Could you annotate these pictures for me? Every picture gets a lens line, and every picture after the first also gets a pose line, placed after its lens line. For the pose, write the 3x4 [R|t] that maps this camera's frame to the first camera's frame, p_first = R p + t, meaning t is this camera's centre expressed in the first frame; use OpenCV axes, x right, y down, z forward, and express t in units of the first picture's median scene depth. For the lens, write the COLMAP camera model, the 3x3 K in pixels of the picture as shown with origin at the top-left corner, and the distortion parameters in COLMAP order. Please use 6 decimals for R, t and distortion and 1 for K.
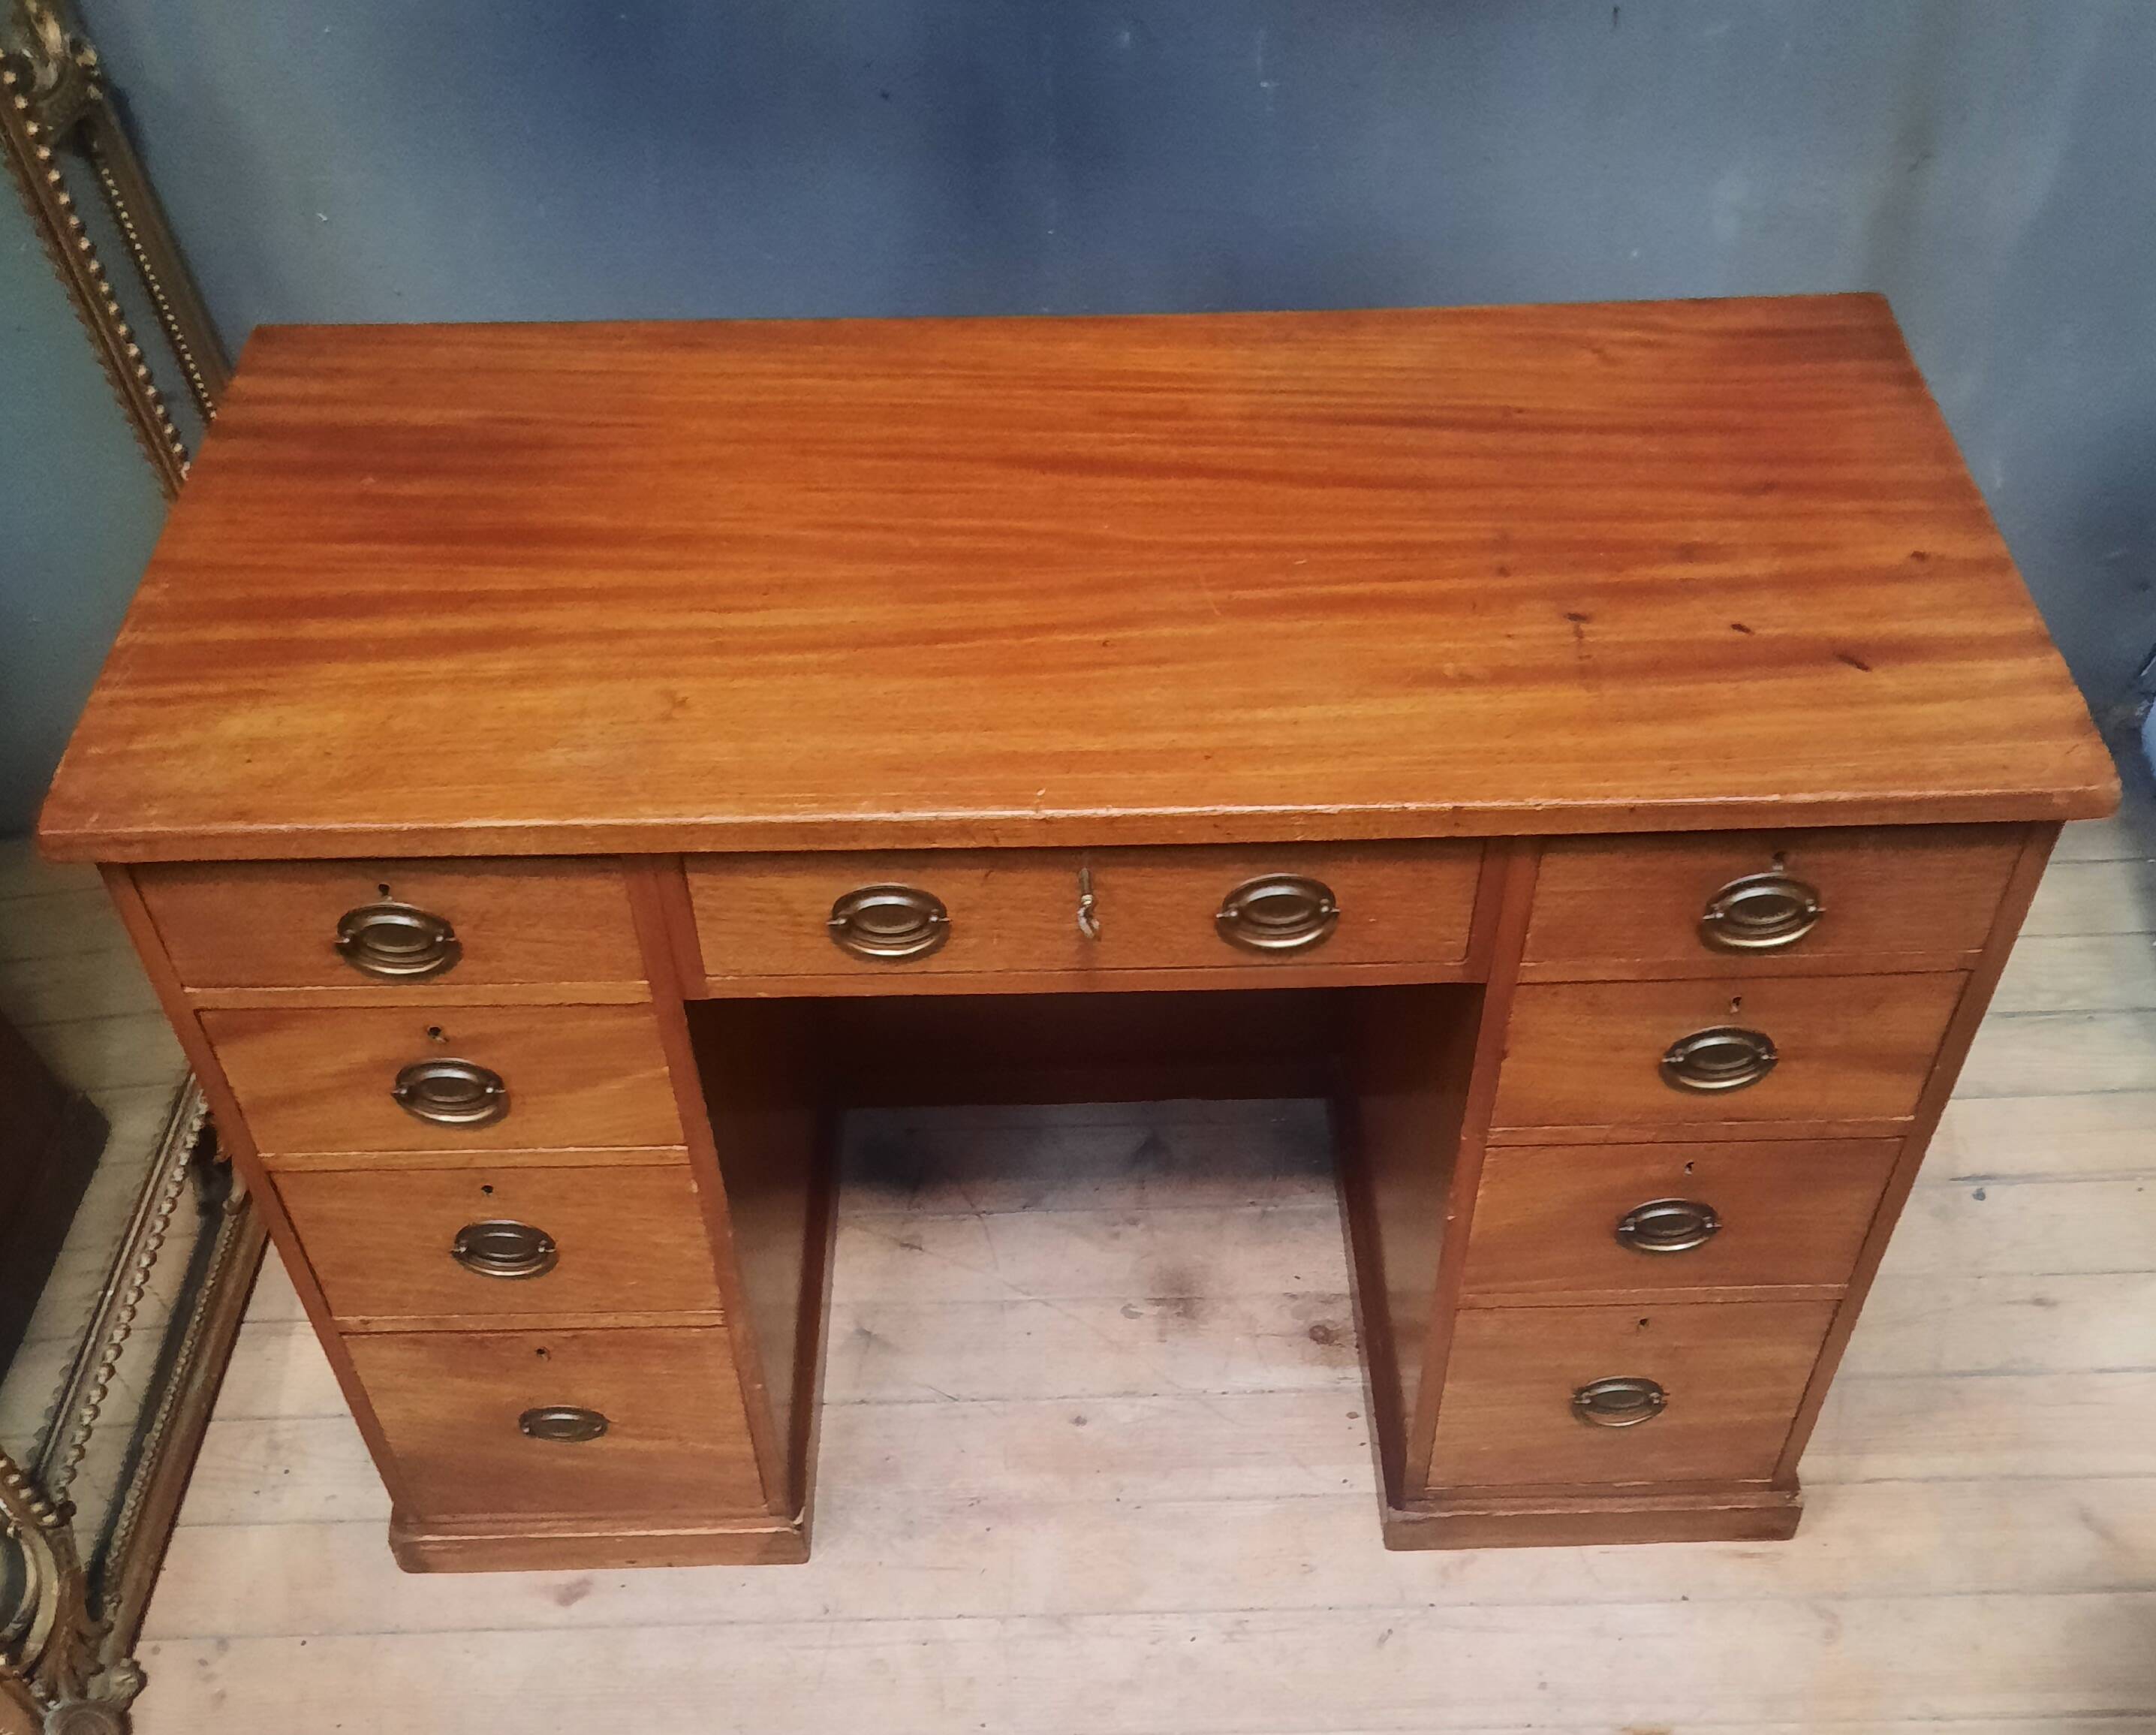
lens RADIAL K [[2228.7, 0, 1102.0], [0, 2228.7, 1131.9], [0, 0, 1]] dist [0.041975, 0.000000]
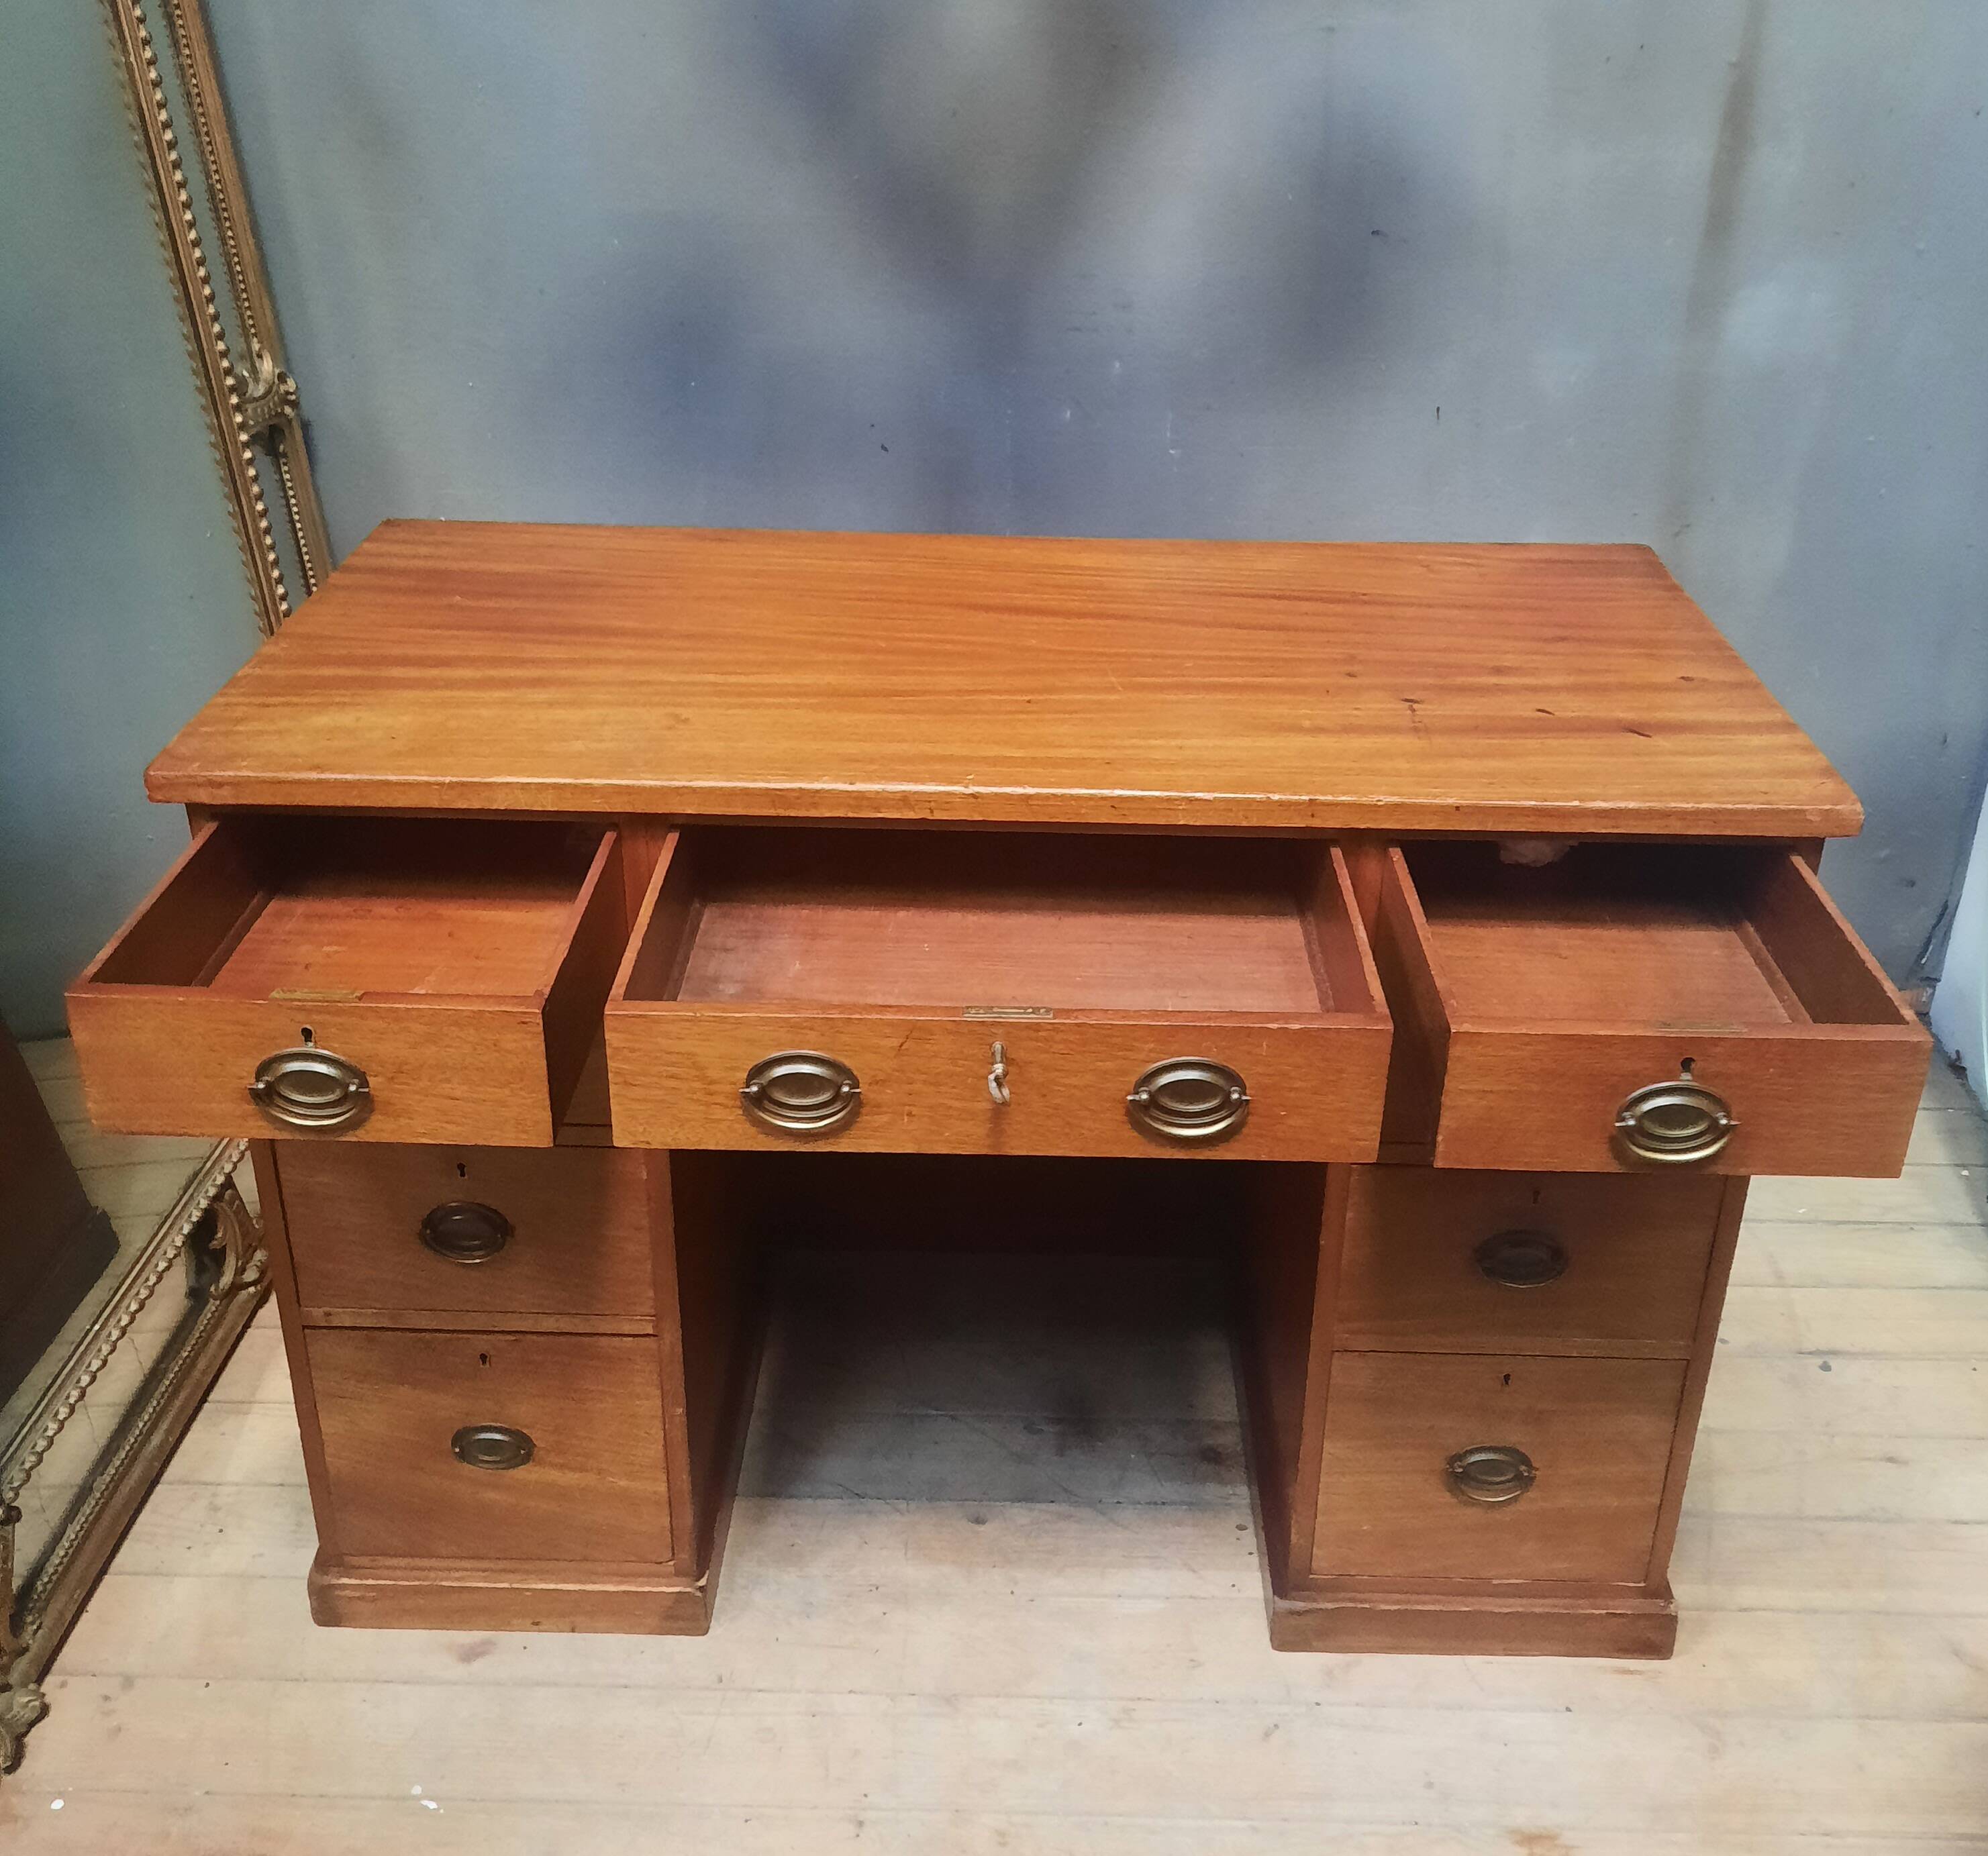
lens RADIAL K [[2005.6, 0, 1012.7], [0, 2005.6, 781.8], [0, 0, 1]] dist [0.024111, 0.000000]
pose [[0.998986, 0.039263, -0.022014, 0.015537], [-0.044741, 0.919758, -0.389927, 0.215606], [0.004938, 0.390517, 0.920583, -0.003902]]
